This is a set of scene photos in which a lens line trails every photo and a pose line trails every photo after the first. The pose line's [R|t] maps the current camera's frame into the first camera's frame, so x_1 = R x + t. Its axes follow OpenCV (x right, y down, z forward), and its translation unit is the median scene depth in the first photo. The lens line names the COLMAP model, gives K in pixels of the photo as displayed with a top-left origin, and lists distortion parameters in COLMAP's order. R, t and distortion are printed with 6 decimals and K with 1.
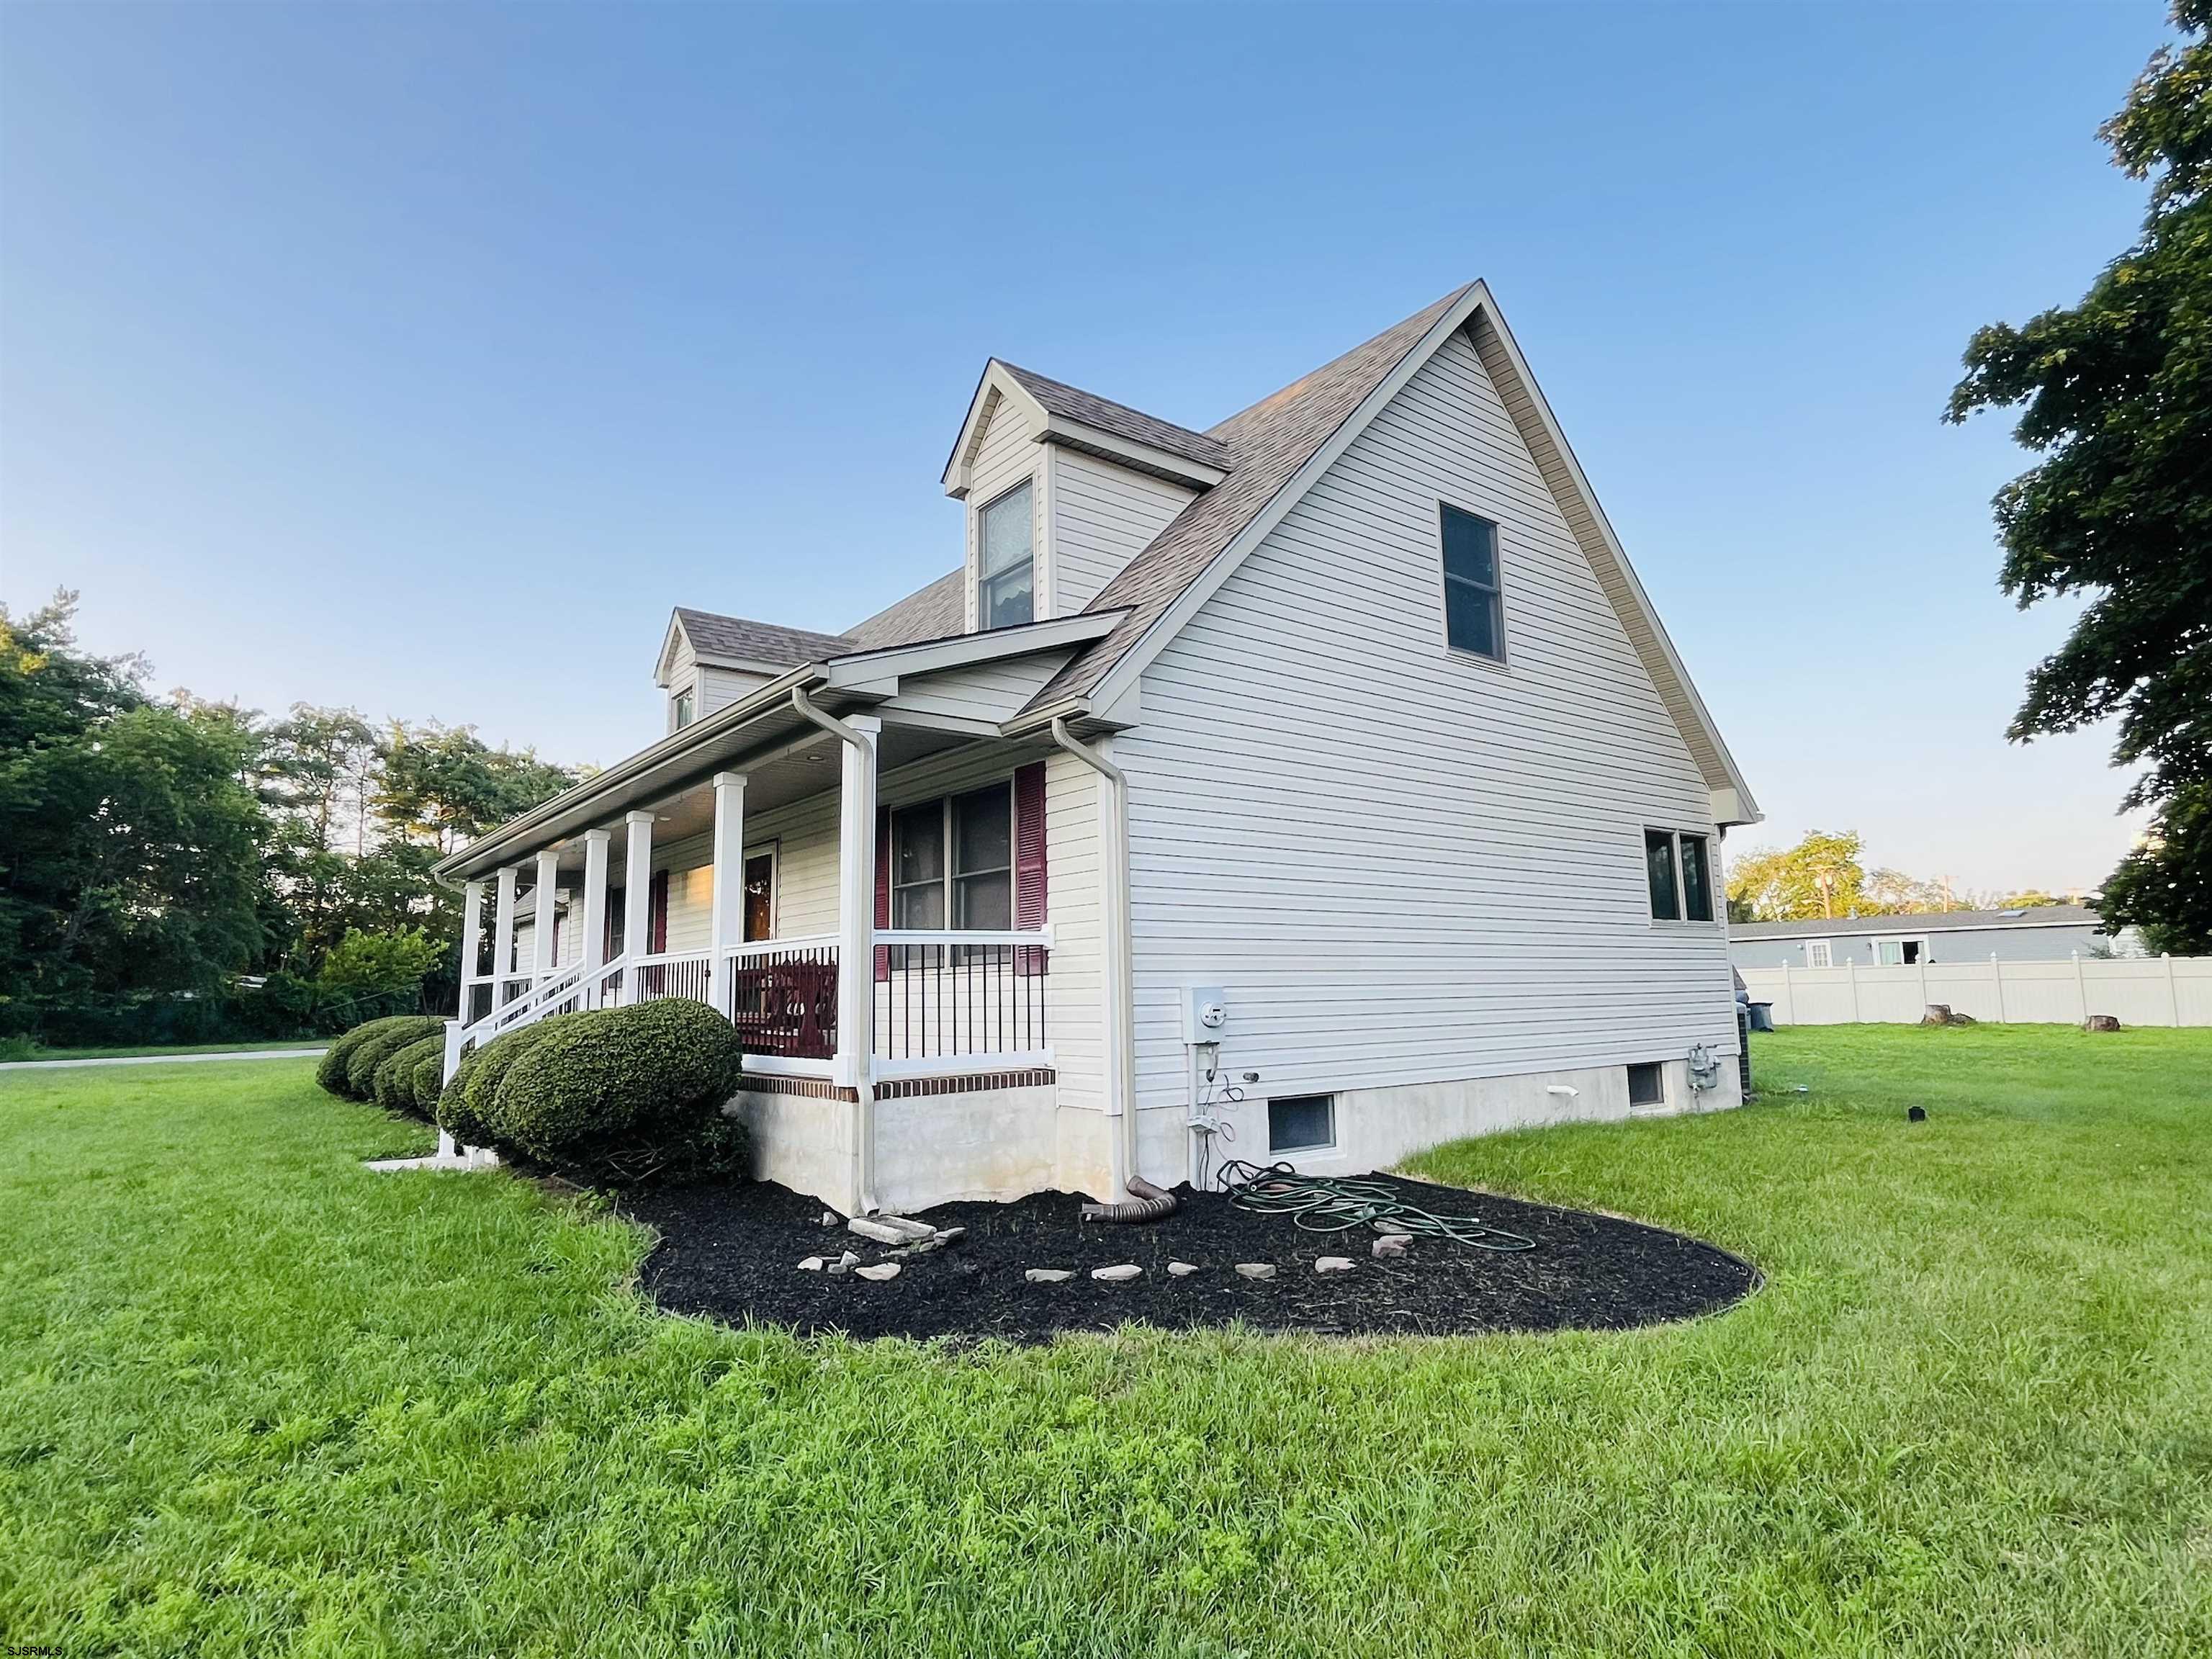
lens RADIAL K [[1209.7, 0, 1106.3], [0, 1209.7, 832.7], [0, 0, 1]] dist [-0.003751, -0.000117]
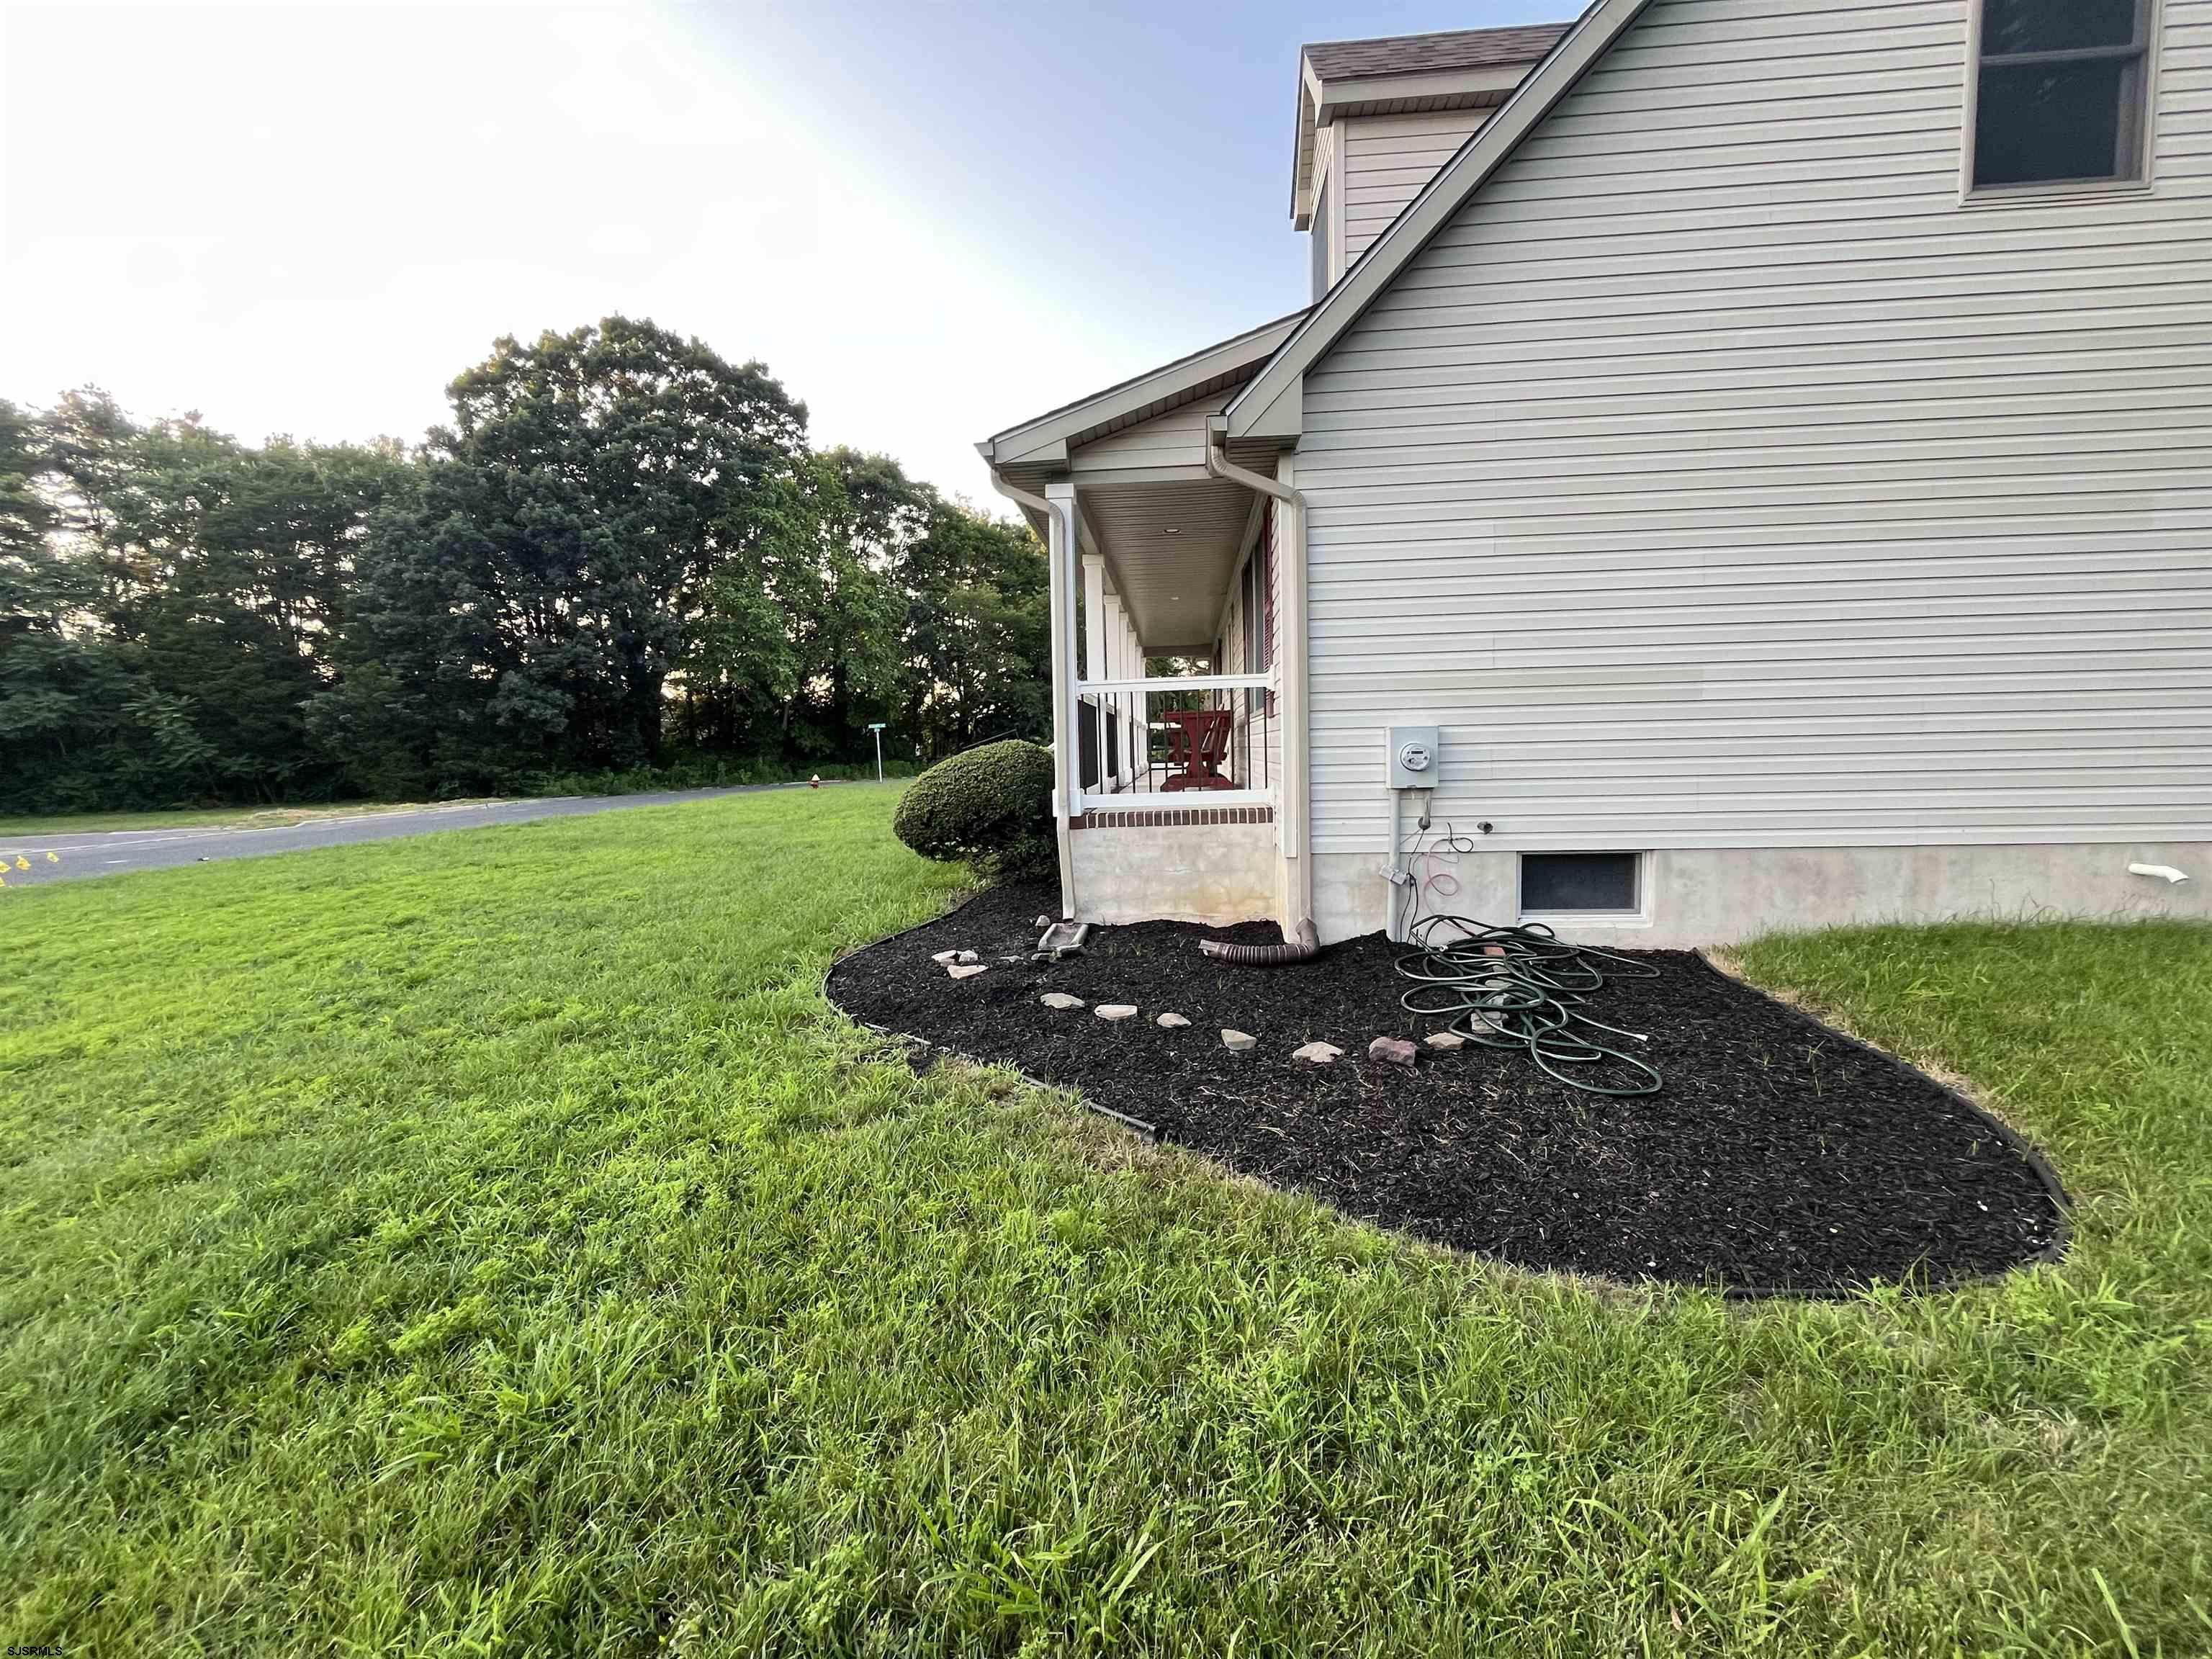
lens RADIAL K [[895.8, 0, 1101.7], [0, 895.8, 831.7], [0, 0, 1]] dist [-0.001485, 0.000099]
pose [[0.732646, 0.063810, -0.677612, 0.302789], [0.102099, 0.974025, 0.202115, 0.037450], [0.672908, -0.217262, 0.707101, 0.294236]]
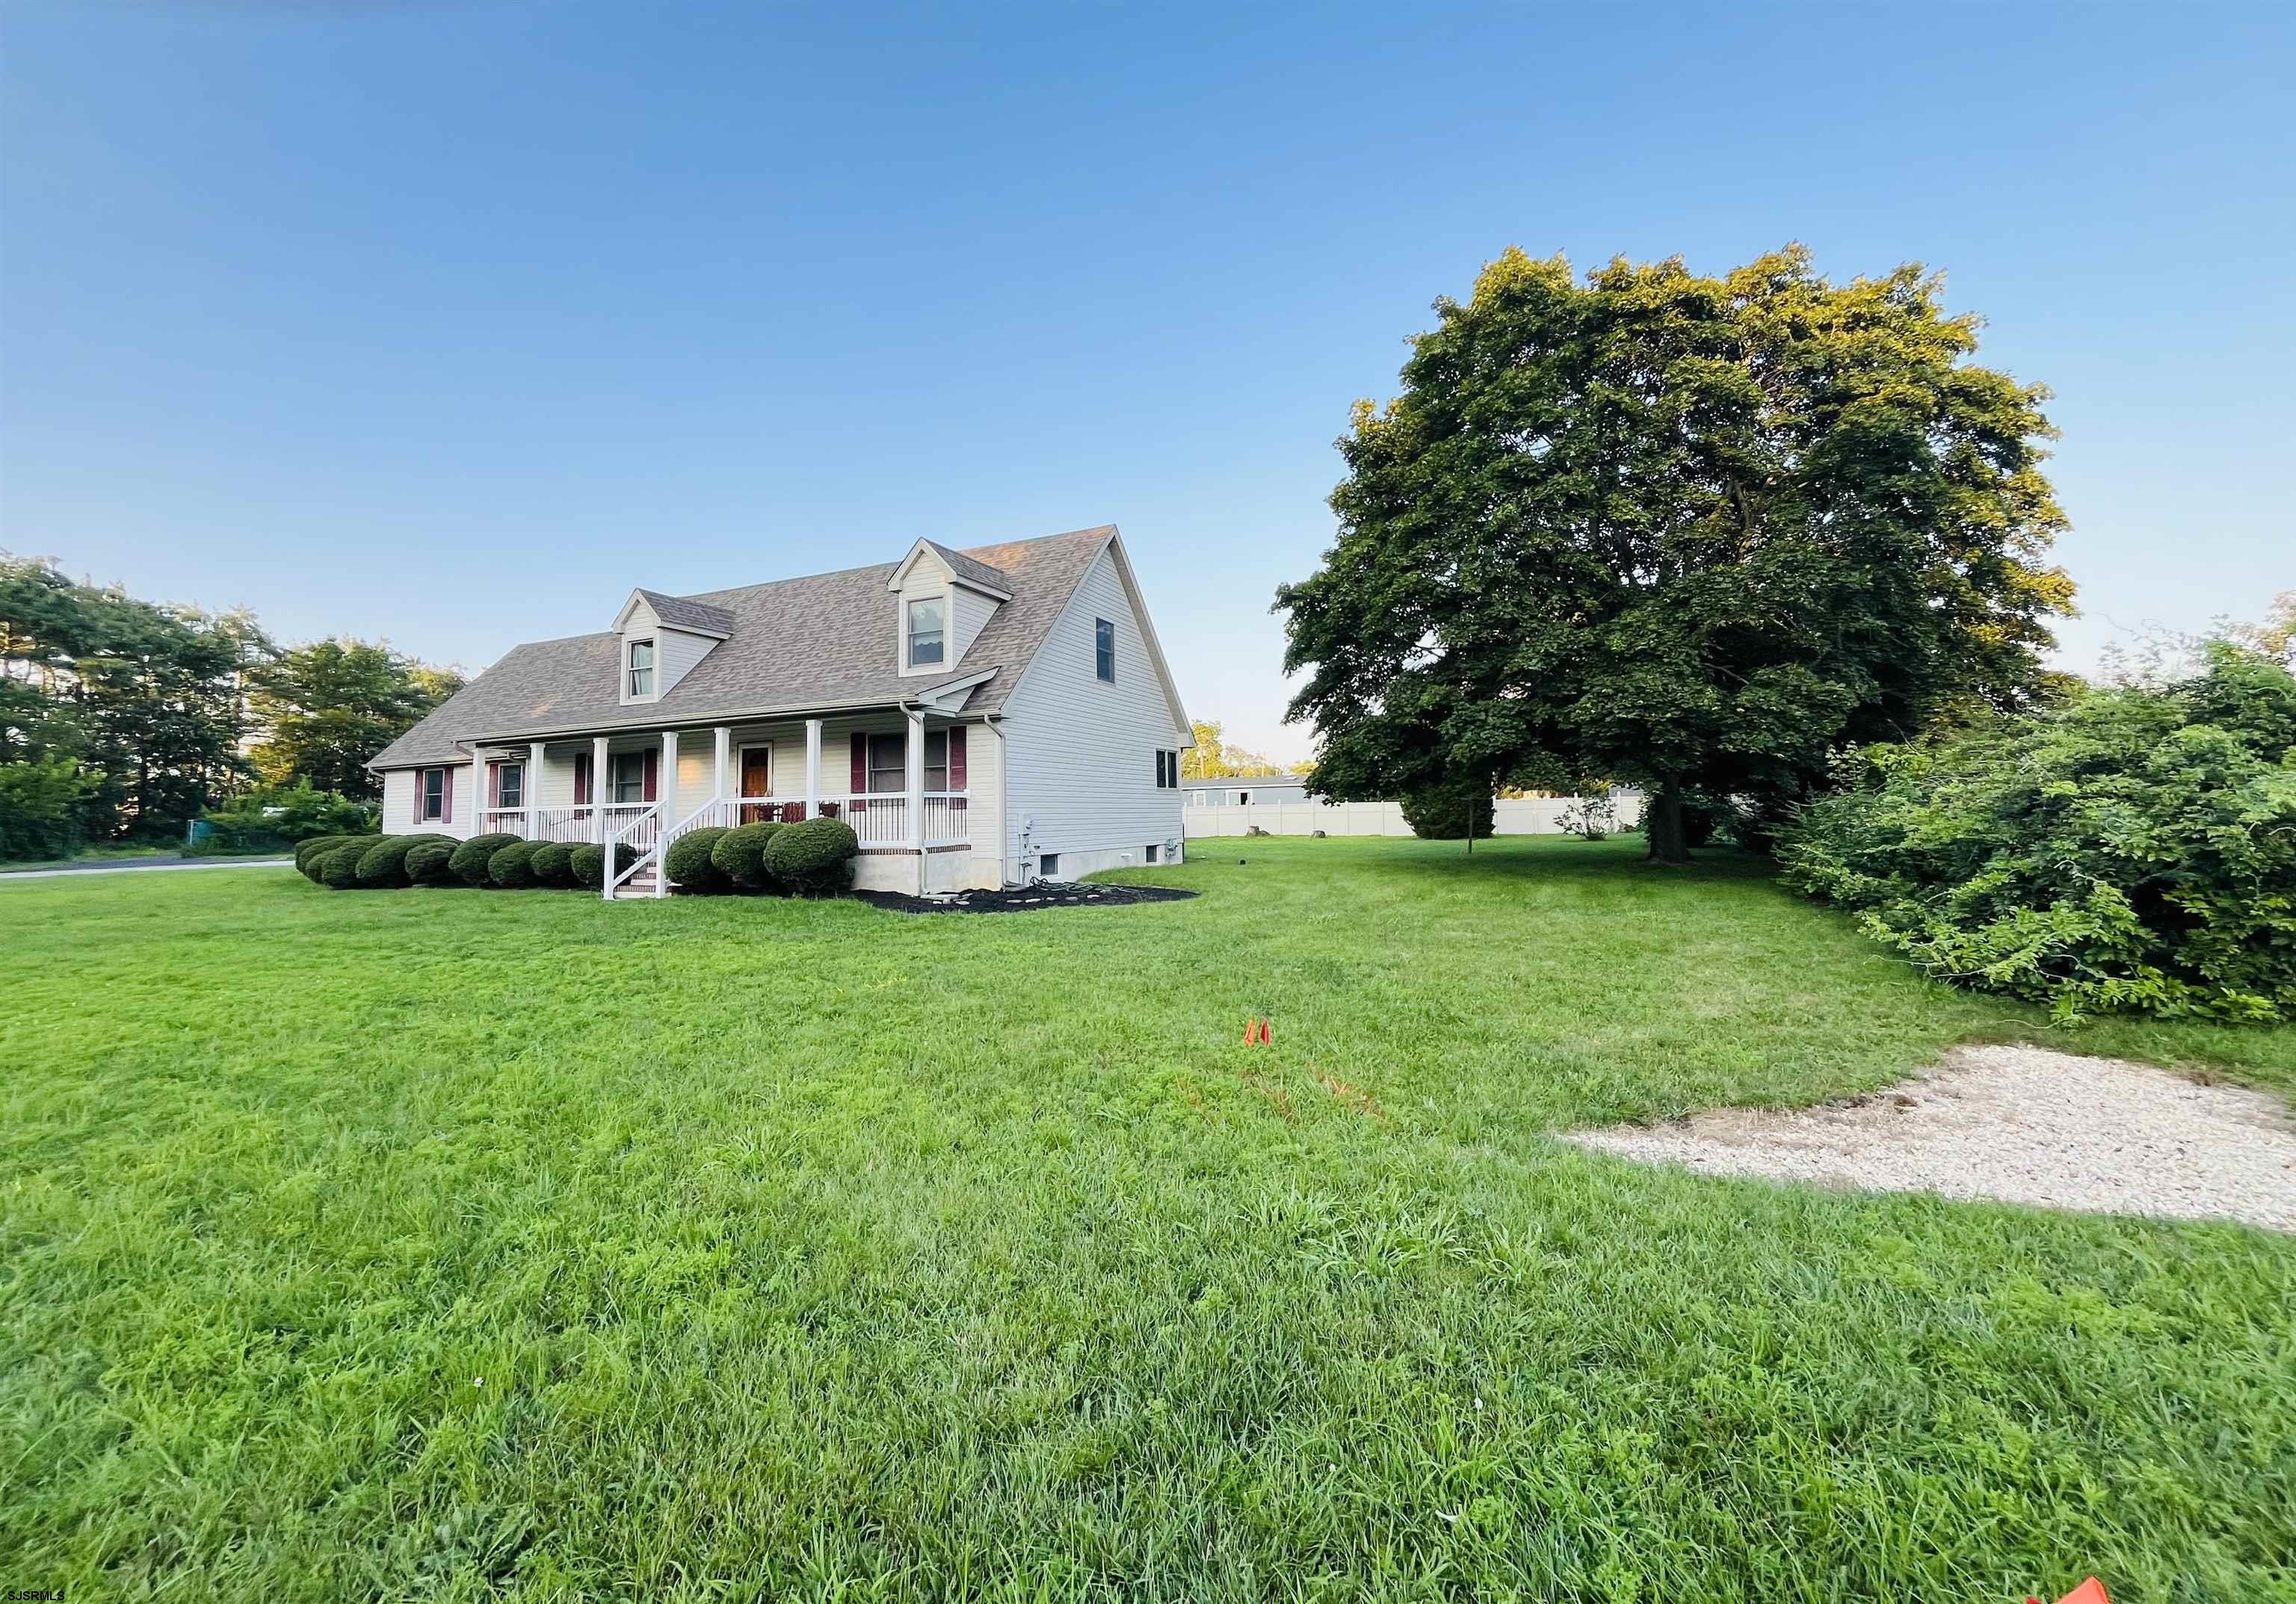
lens RADIAL K [[937.1, 0, 1150.0], [0, 937.1, 797.5], [0, 0, 1]] dist [0.000049, -0.000014]
pose [[0.884078, 0.010938, 0.467212, -0.538146], [-0.059420, 0.994243, 0.089160, -0.091934], [-0.463547, -0.106586, 0.879638, -0.798255]]
